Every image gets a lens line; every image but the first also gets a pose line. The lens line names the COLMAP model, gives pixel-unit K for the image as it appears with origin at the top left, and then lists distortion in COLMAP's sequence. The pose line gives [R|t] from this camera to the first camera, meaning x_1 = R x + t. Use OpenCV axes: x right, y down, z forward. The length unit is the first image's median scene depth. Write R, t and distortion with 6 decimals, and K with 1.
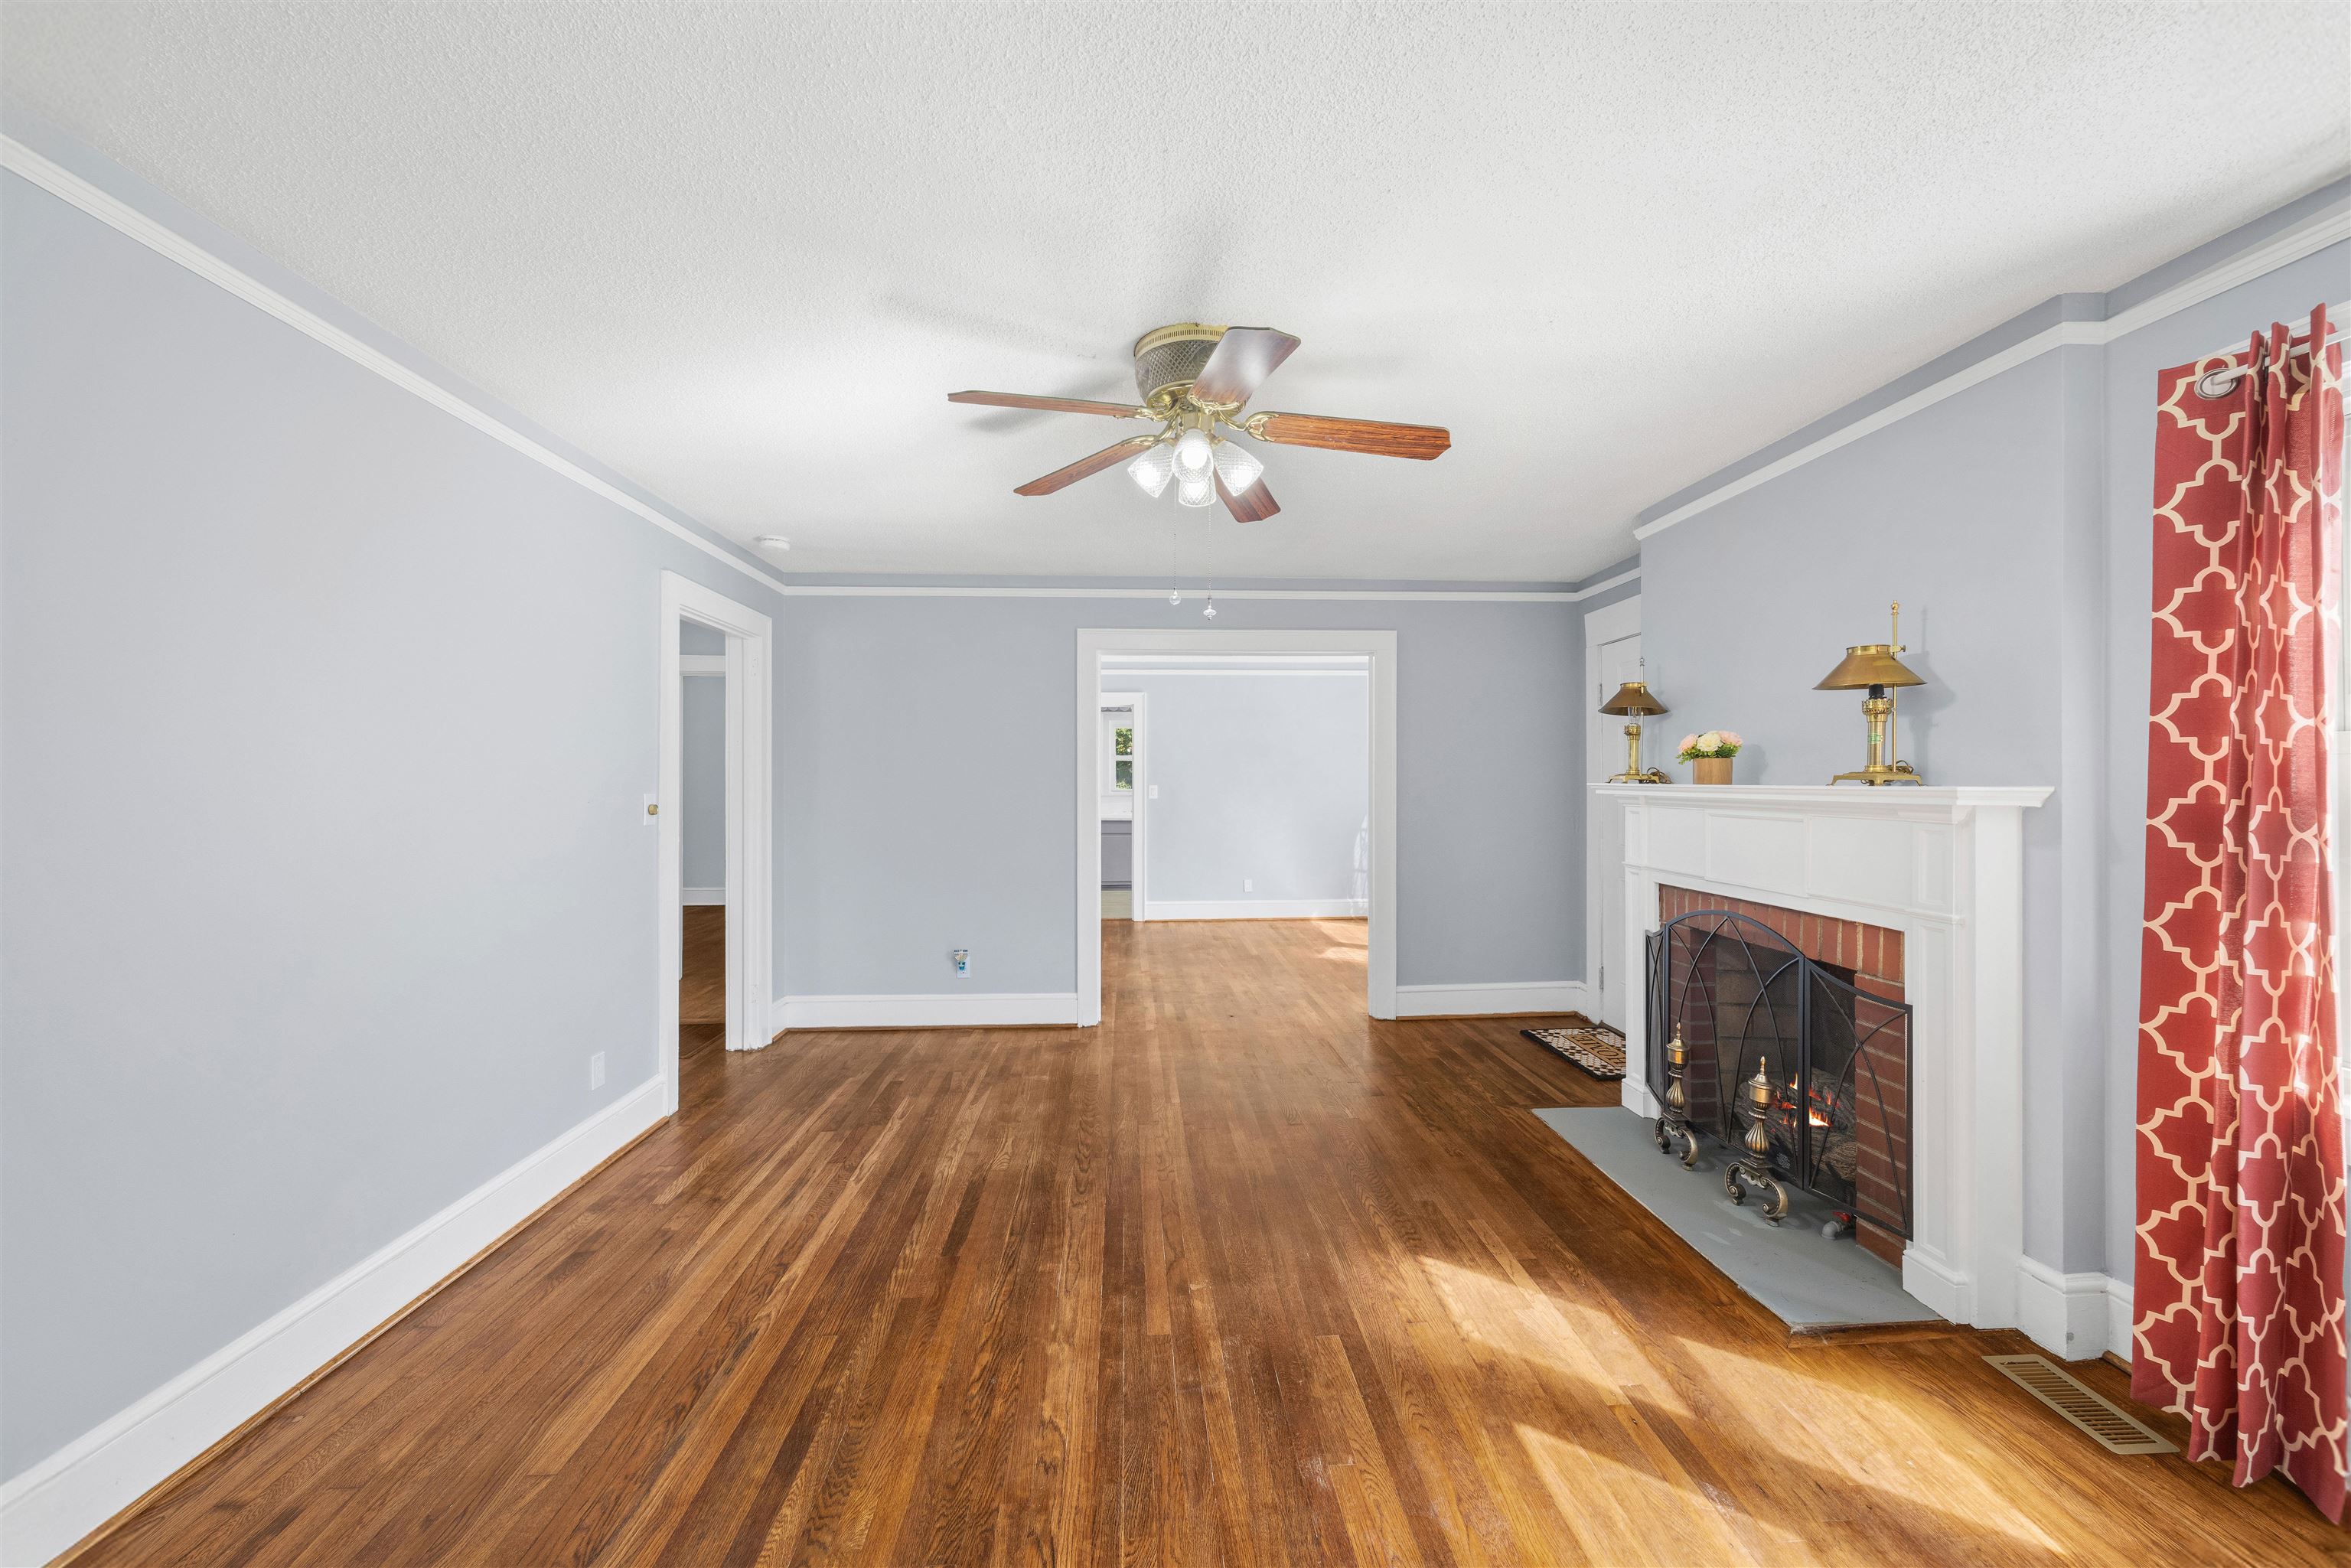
lens RADIAL K [[905.0, 0, 1187.2], [0, 905.0, 781.4], [0, 0, 1]] dist [-0.012705, -0.000164]
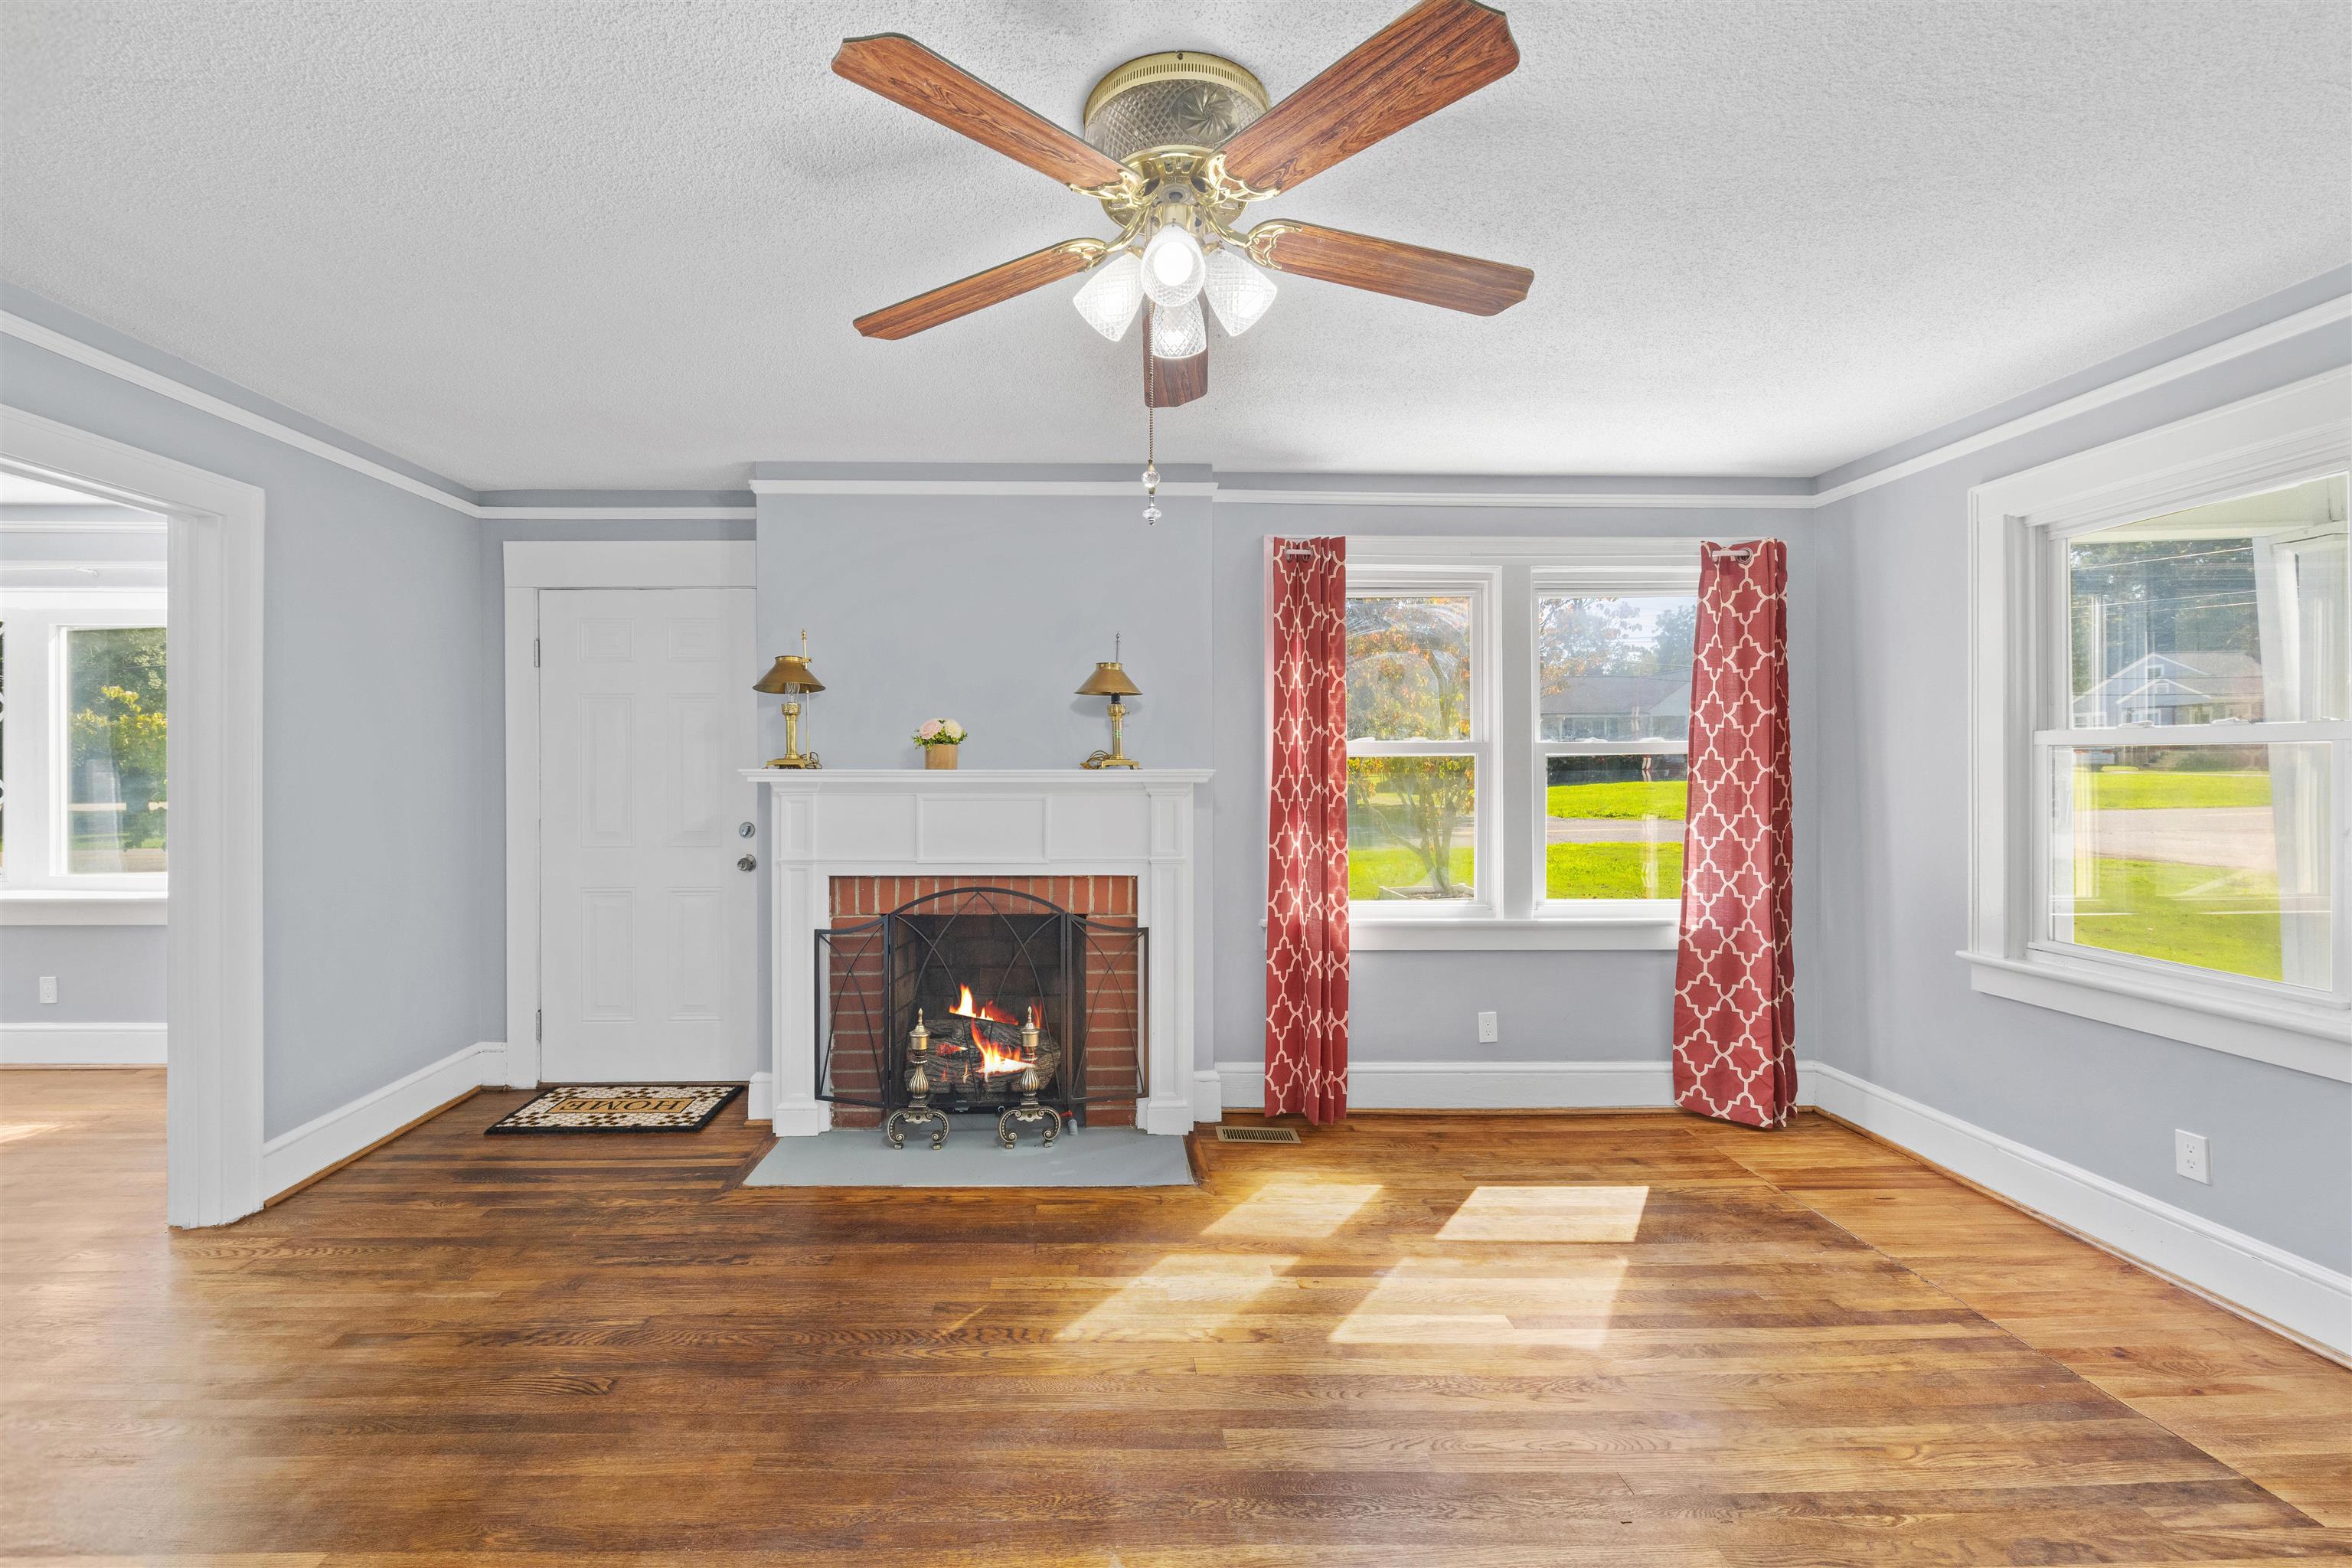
lens RADIAL K [[905.4, 0, 1184.8], [0, 905.4, 768.4], [0, 0, 1]] dist [-0.012705, -0.000164]
pose [[0.031326, -0.000995, 0.999509, -0.565645], [0.000848, 0.999999, 0.000969, 0.001989], [-0.999509, 0.000817, 0.031327, 0.855795]]
